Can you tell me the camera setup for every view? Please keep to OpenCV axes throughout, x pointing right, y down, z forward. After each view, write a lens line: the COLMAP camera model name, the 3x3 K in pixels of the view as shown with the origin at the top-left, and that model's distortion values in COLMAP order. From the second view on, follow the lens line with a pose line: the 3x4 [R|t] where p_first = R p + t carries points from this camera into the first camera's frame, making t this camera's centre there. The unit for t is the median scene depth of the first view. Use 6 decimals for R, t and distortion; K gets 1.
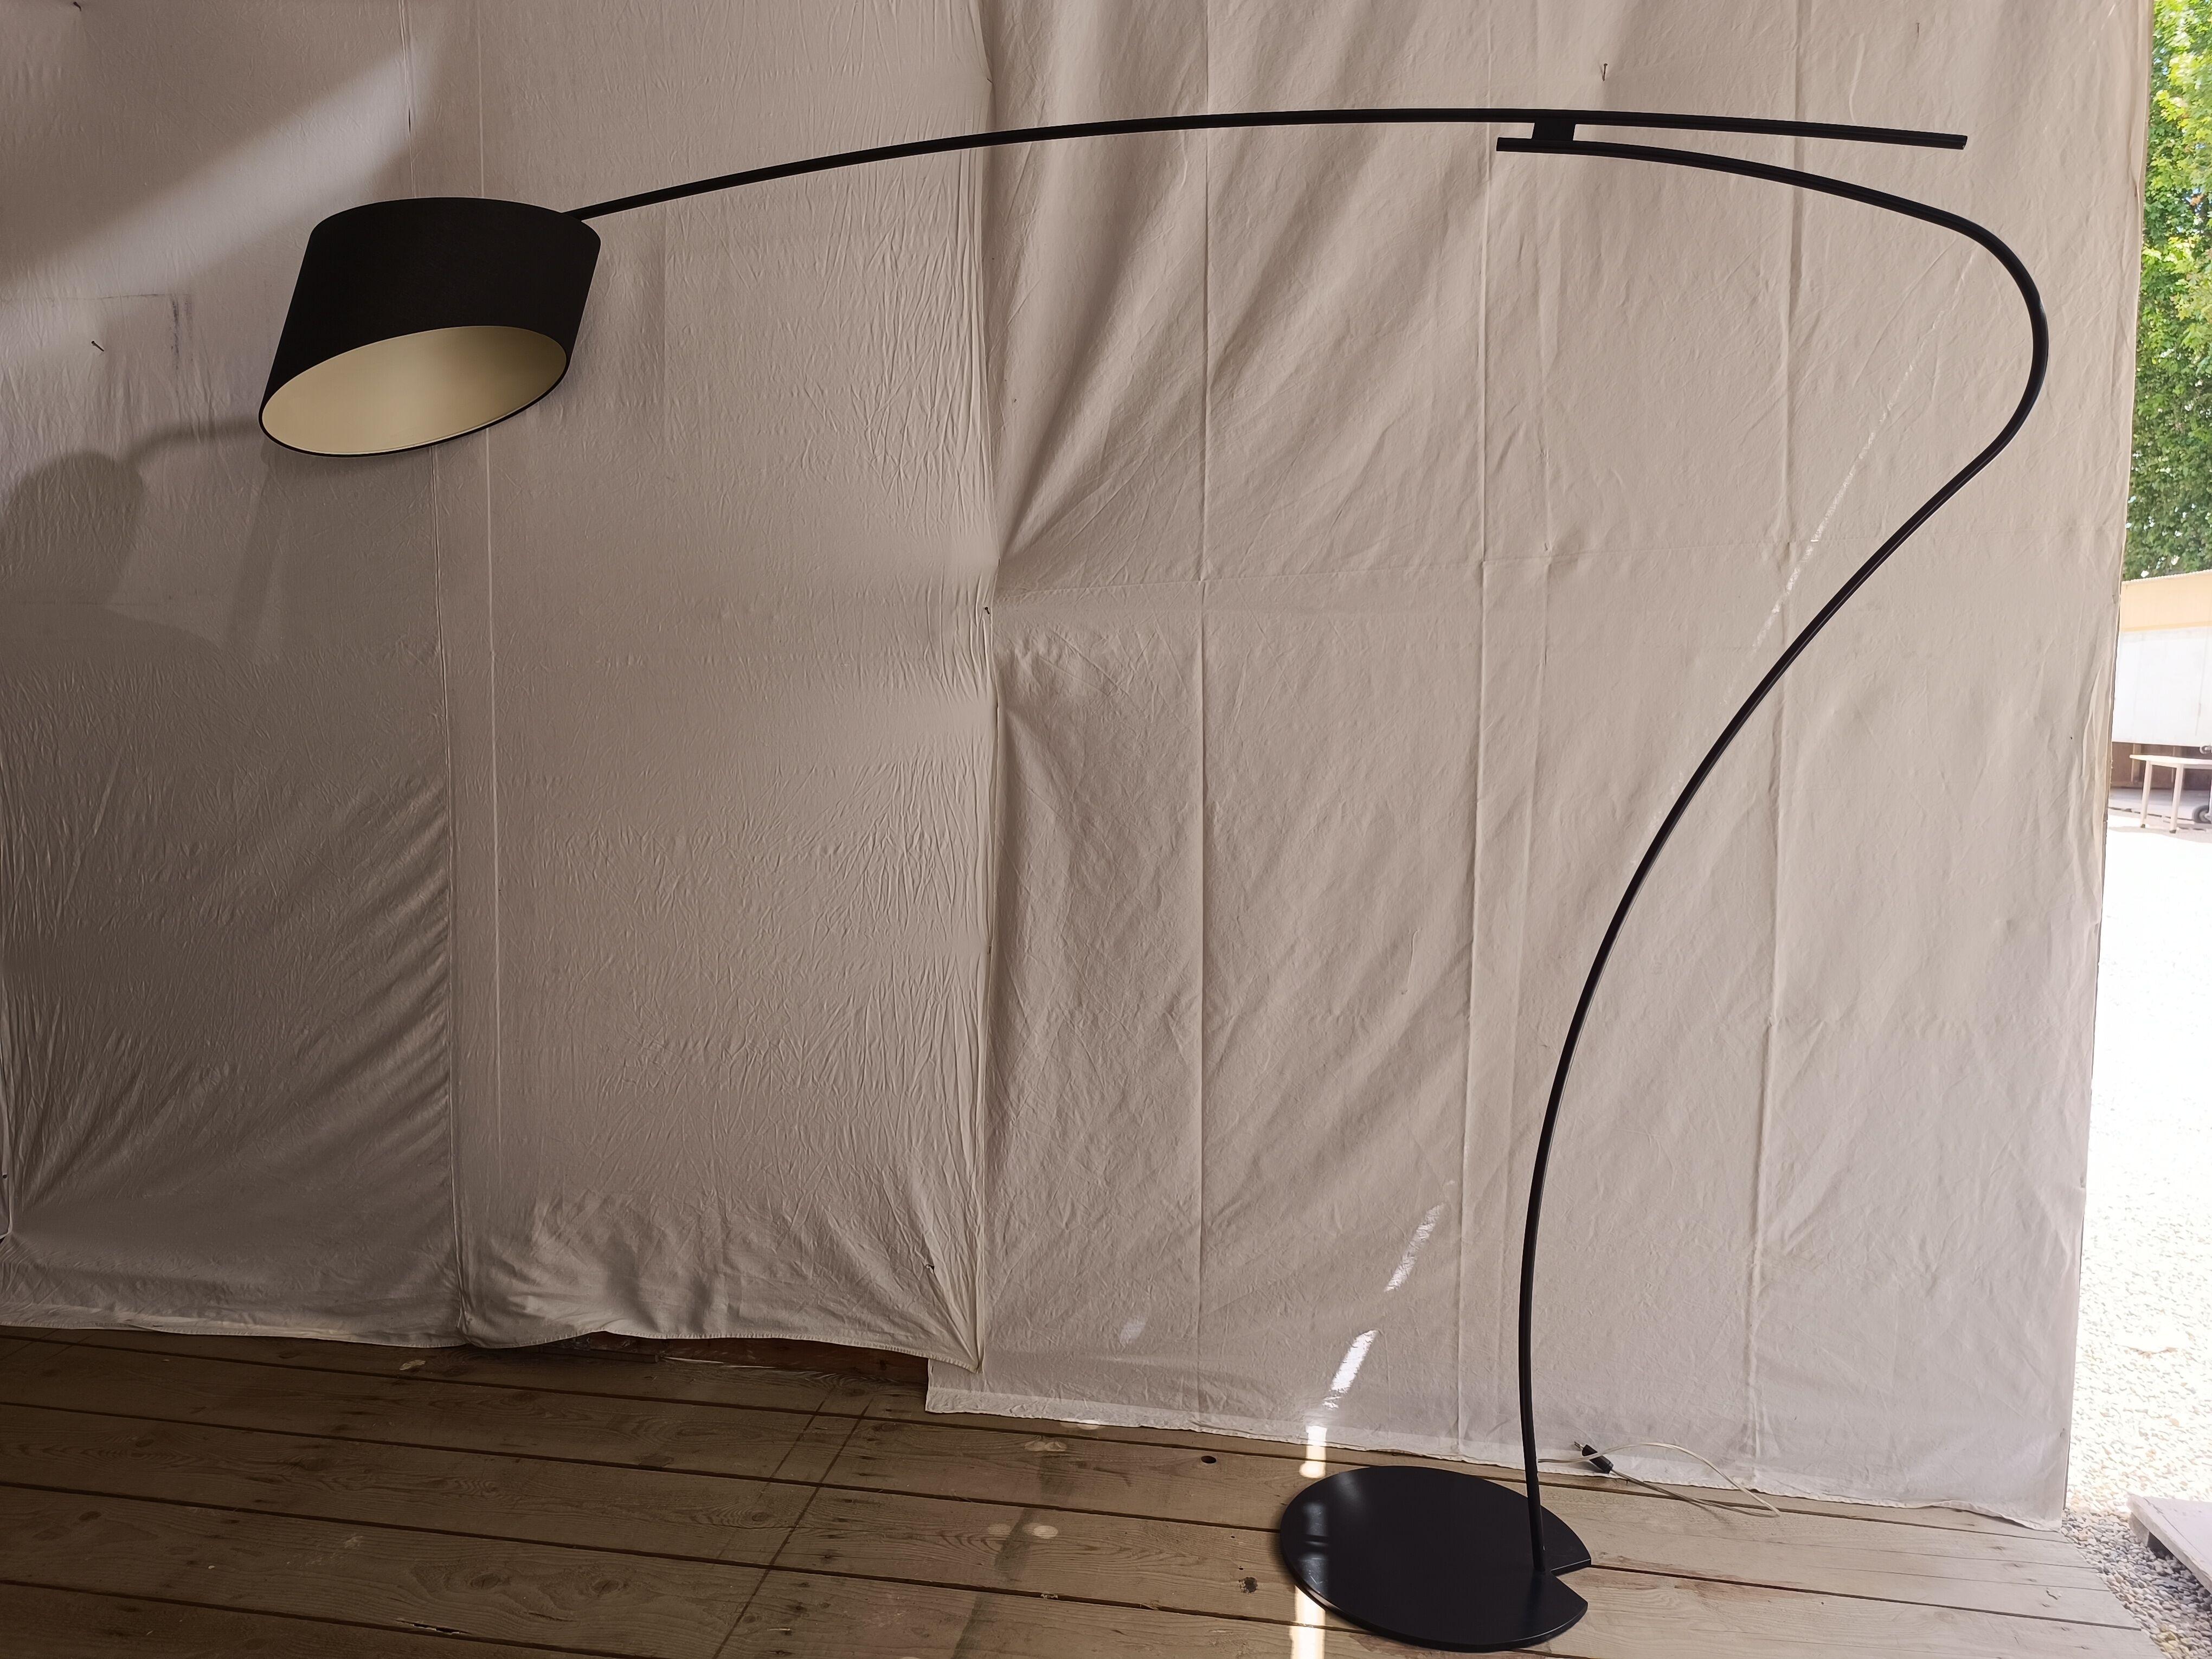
lens RADIAL K [[1527.0, 0, 1099.2], [0, 1527.0, 827.4], [0, 0, 1]] dist [0.022700, -0.028565]
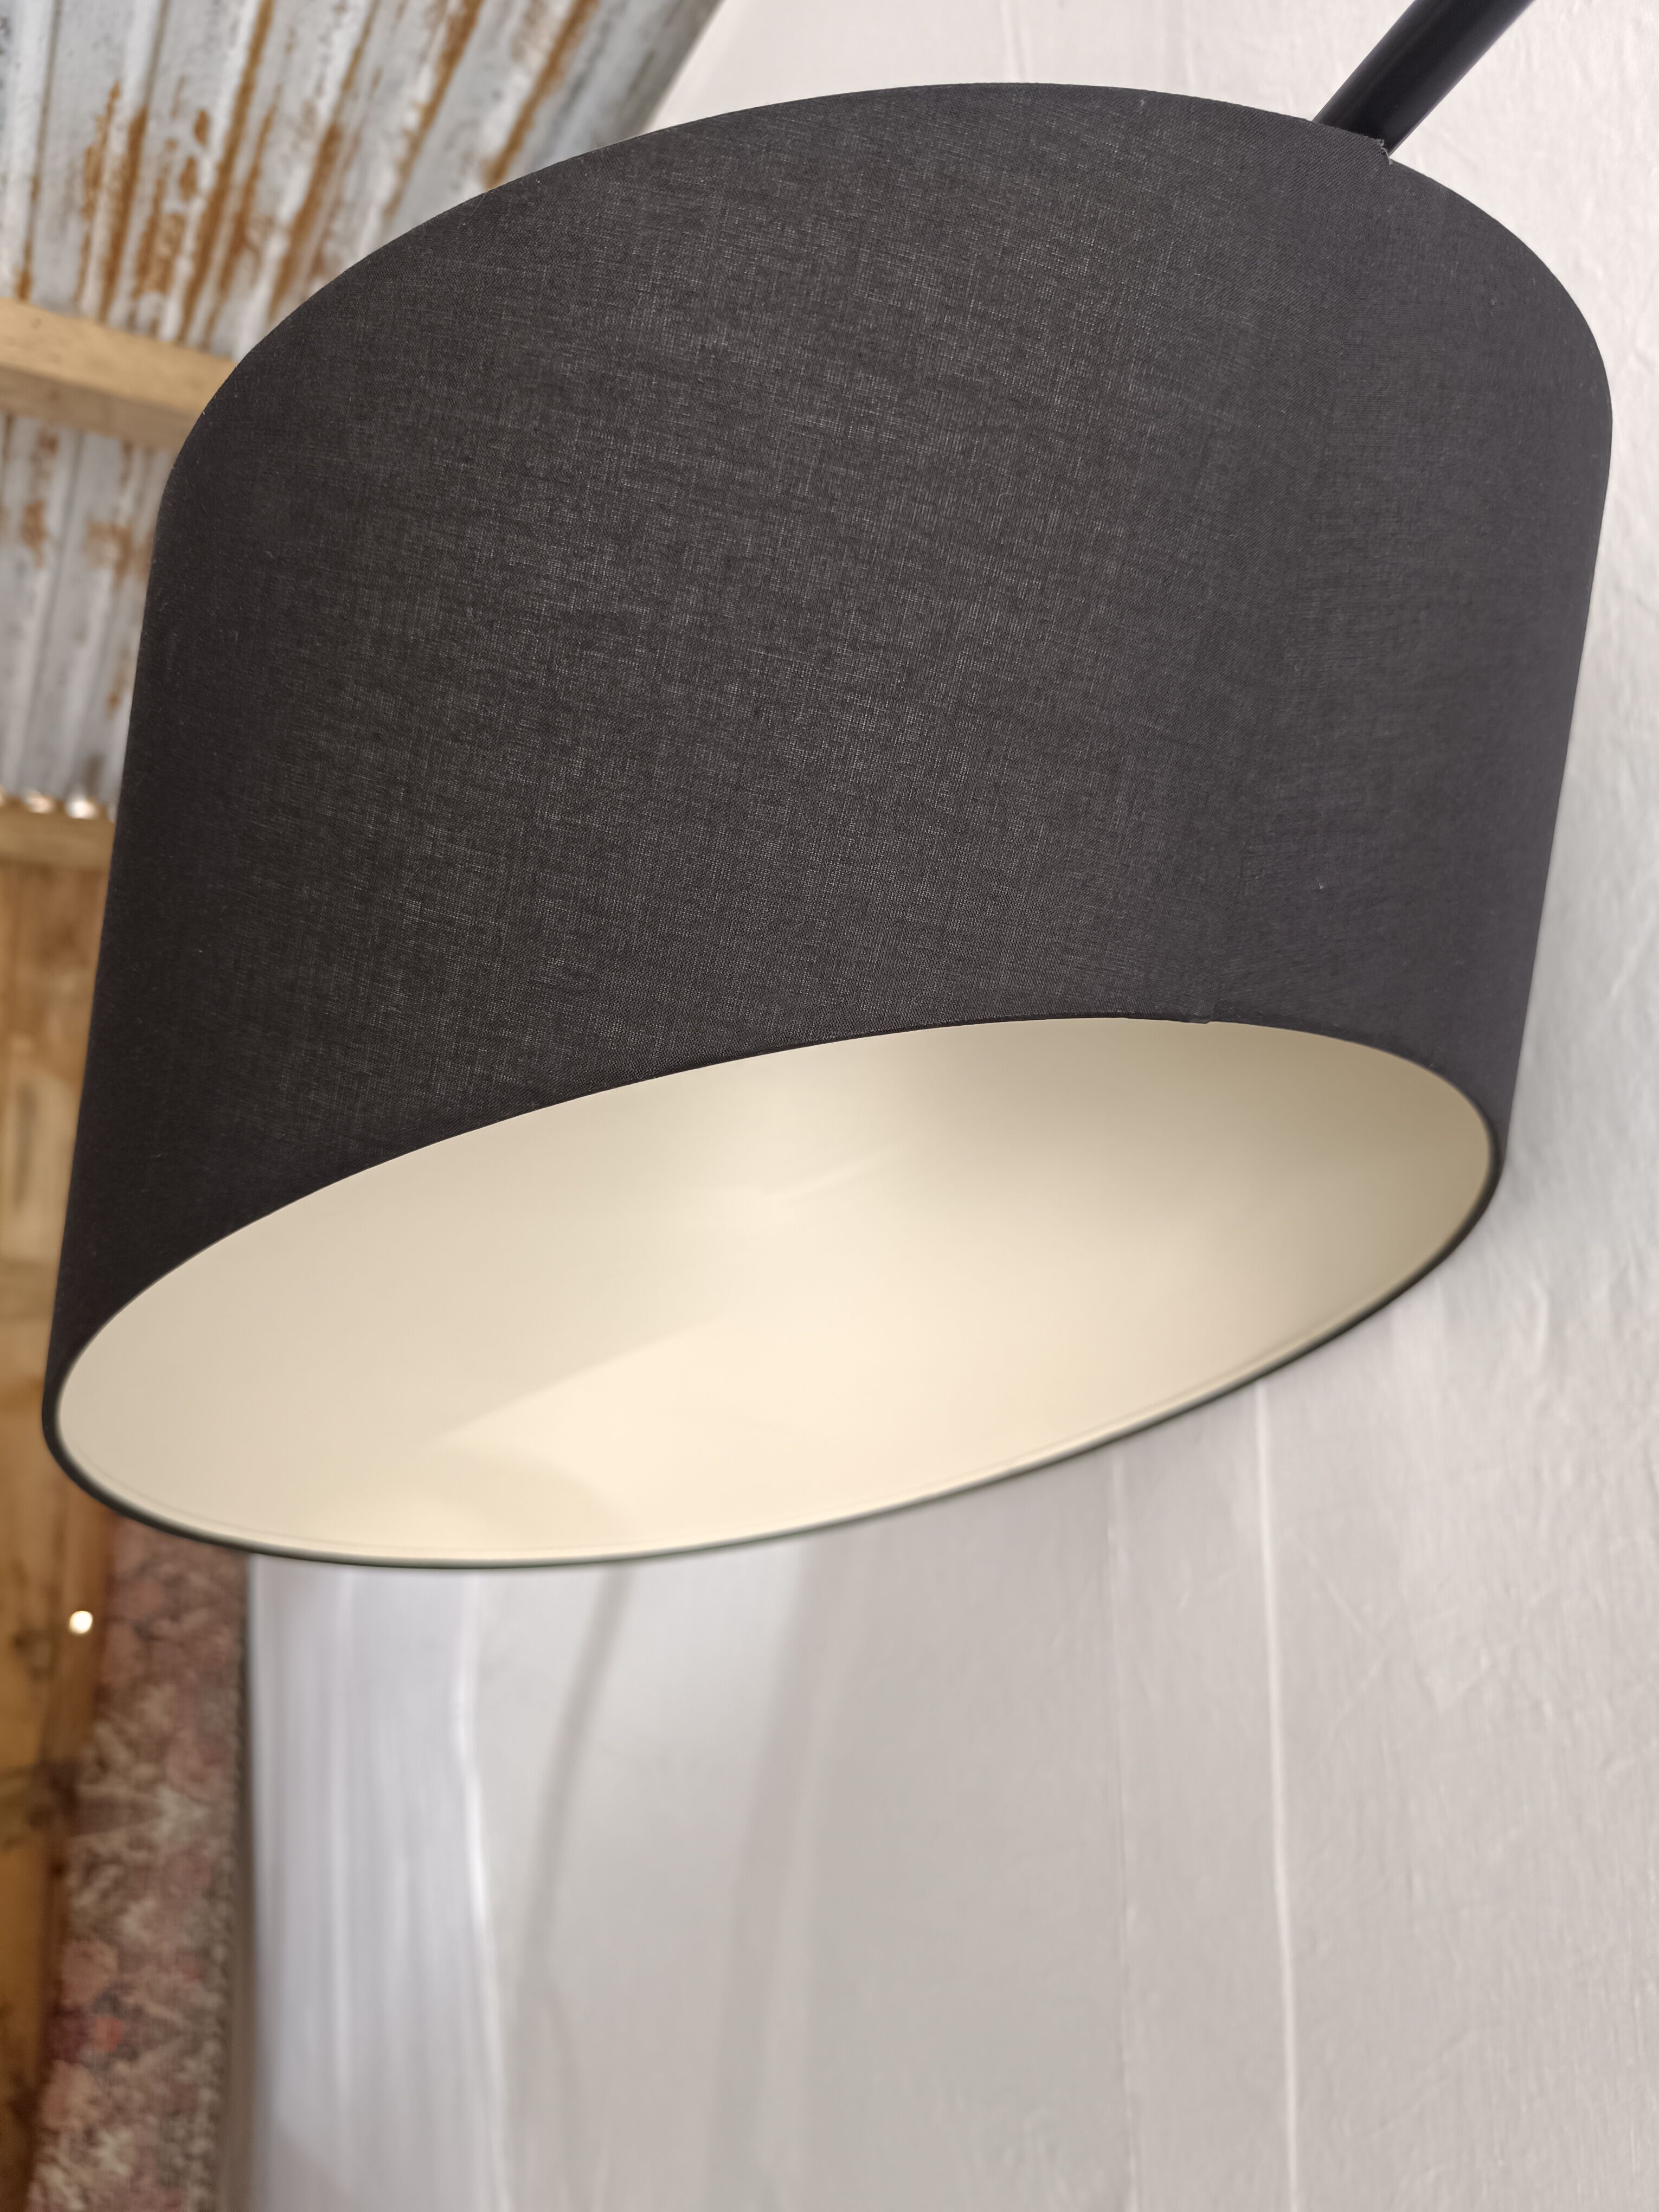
lens RADIAL K [[1527.0, 0, 836.4], [0, 1527.0, 1106.5], [0, 0, 1]] dist [0.022700, -0.028565]
pose [[0.639556, -0.131170, -0.757471, -0.265412], [-0.043754, 0.977527, -0.206220, -0.268211], [0.767498, 0.165032, 0.619444, 0.840394]]
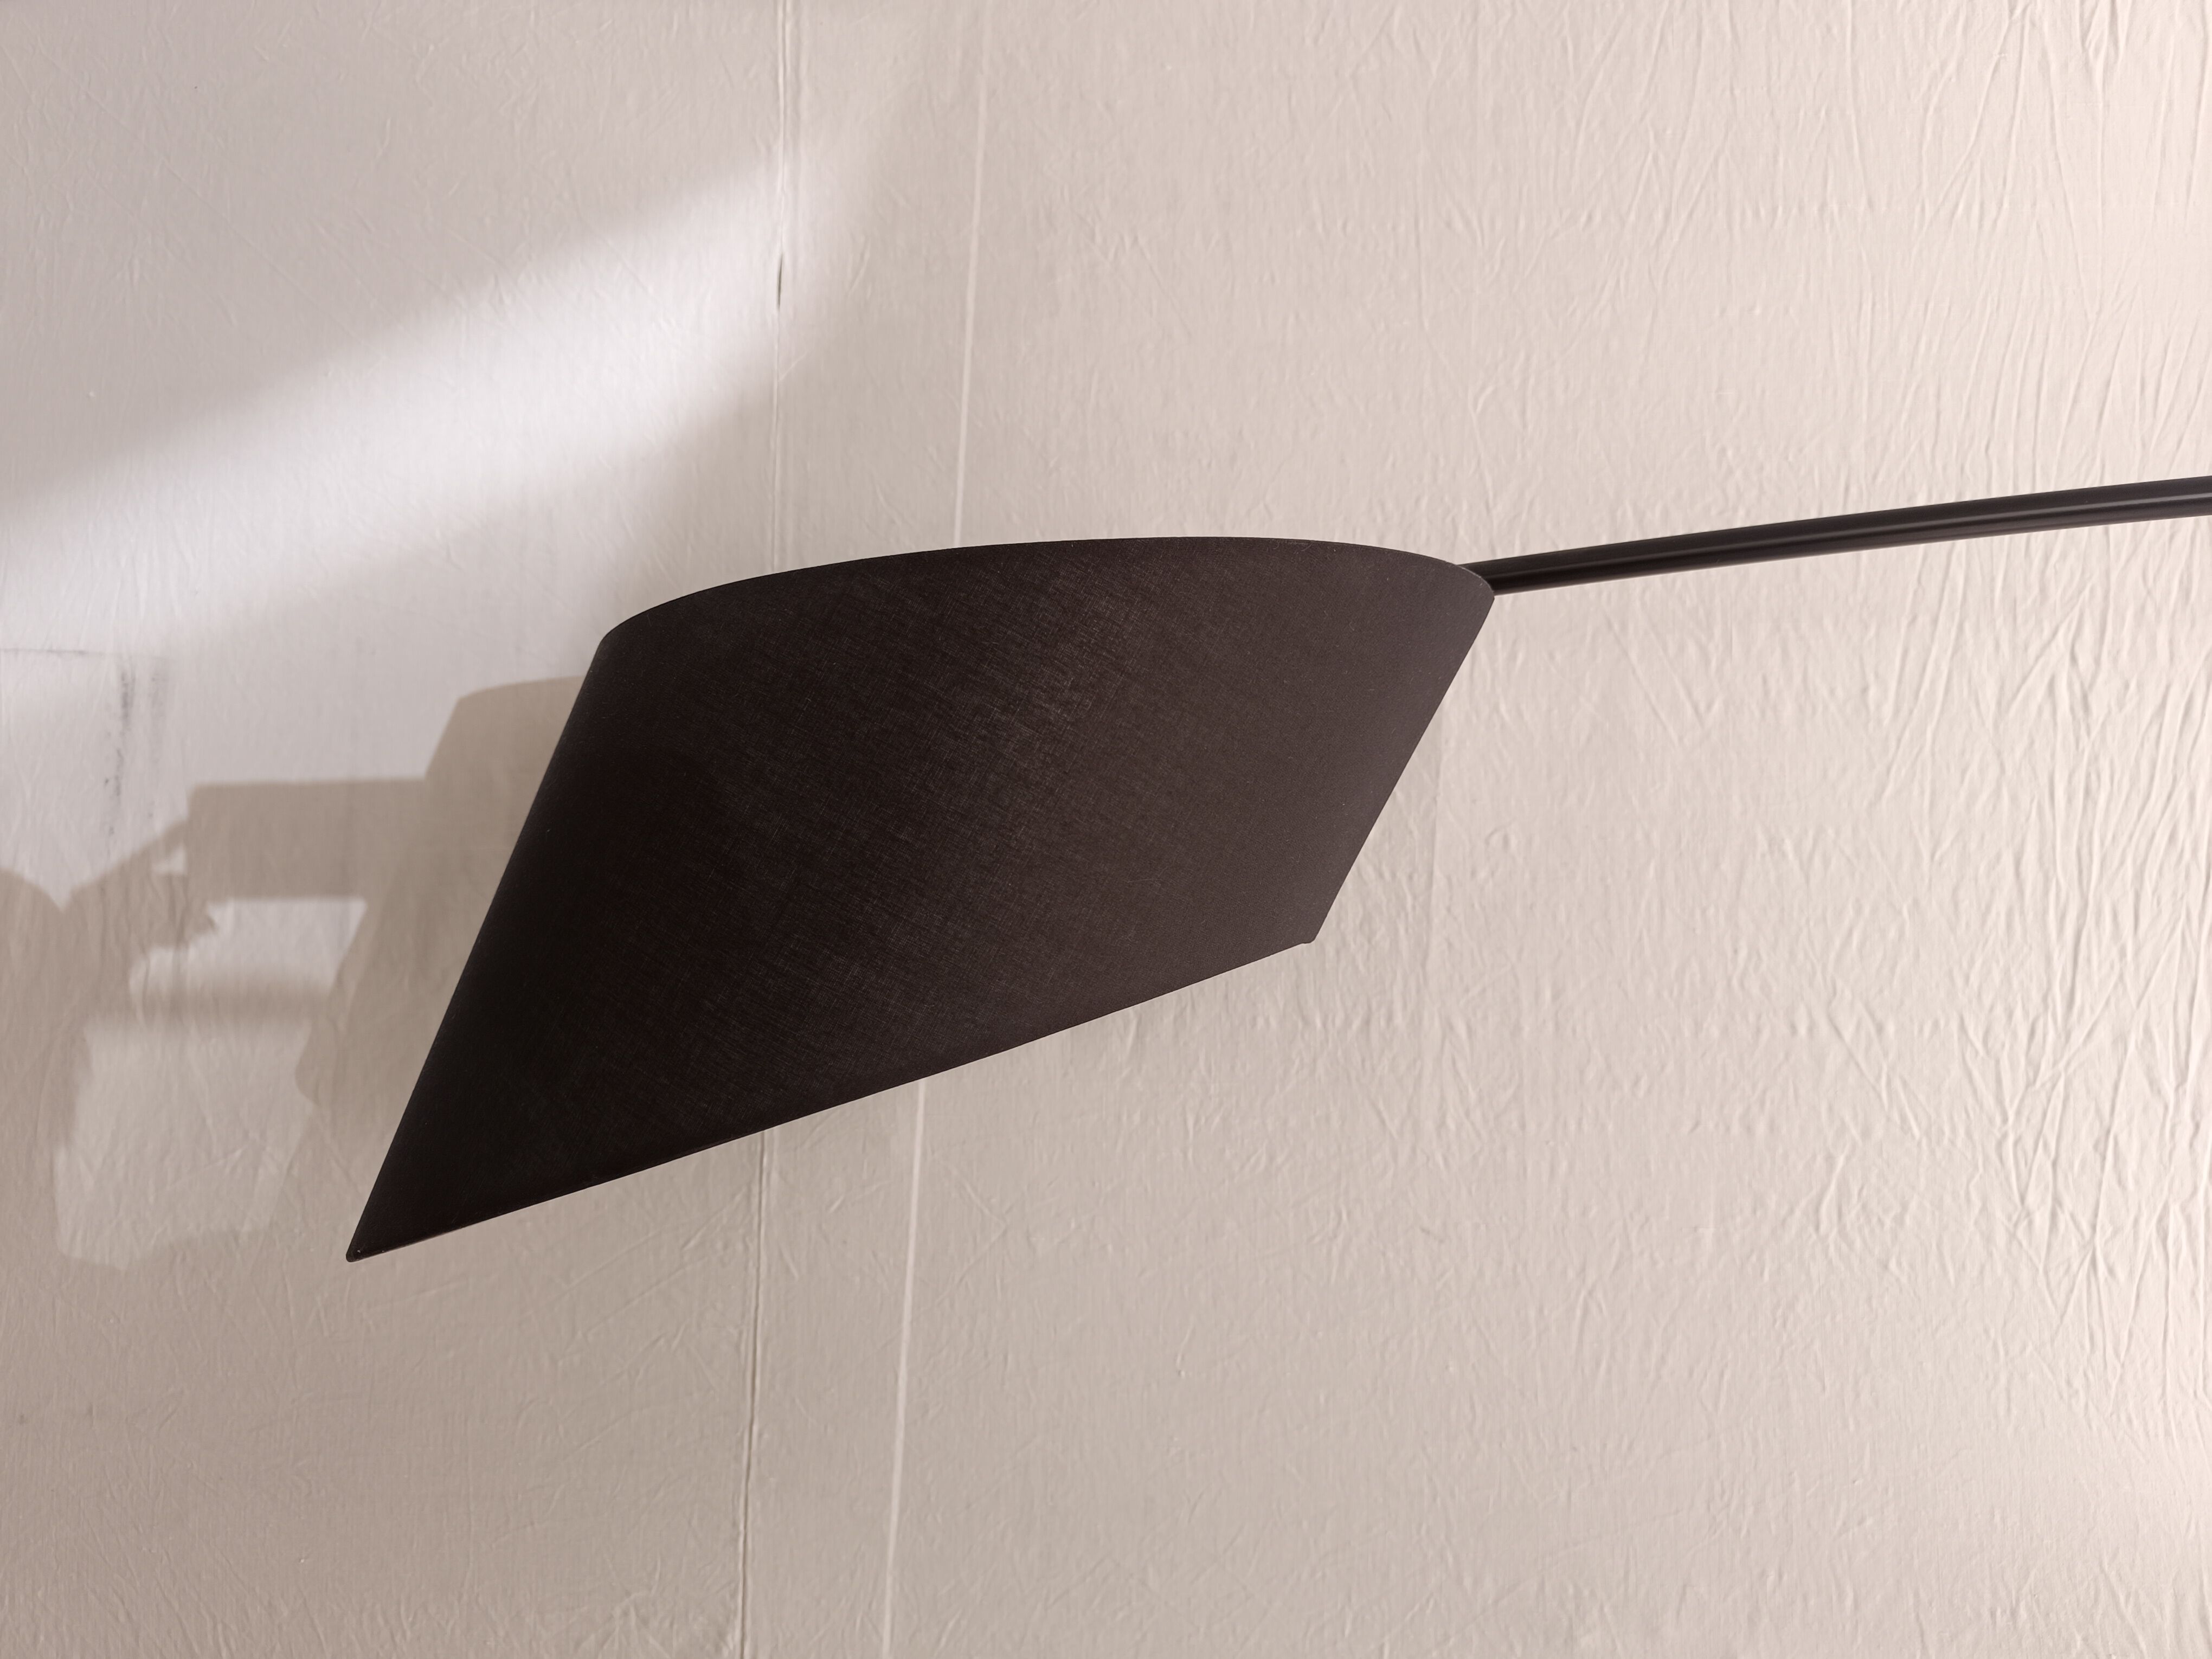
lens RADIAL K [[1527.0, 0, 1098.1], [0, 1527.0, 828.6], [0, 0, 1]] dist [0.022700, -0.028565]
pose [[0.998415, 0.047766, 0.029762, -0.398978], [-0.043377, 0.990058, -0.133805, -0.287503], [-0.035857, 0.132302, 0.990561, 0.665851]]
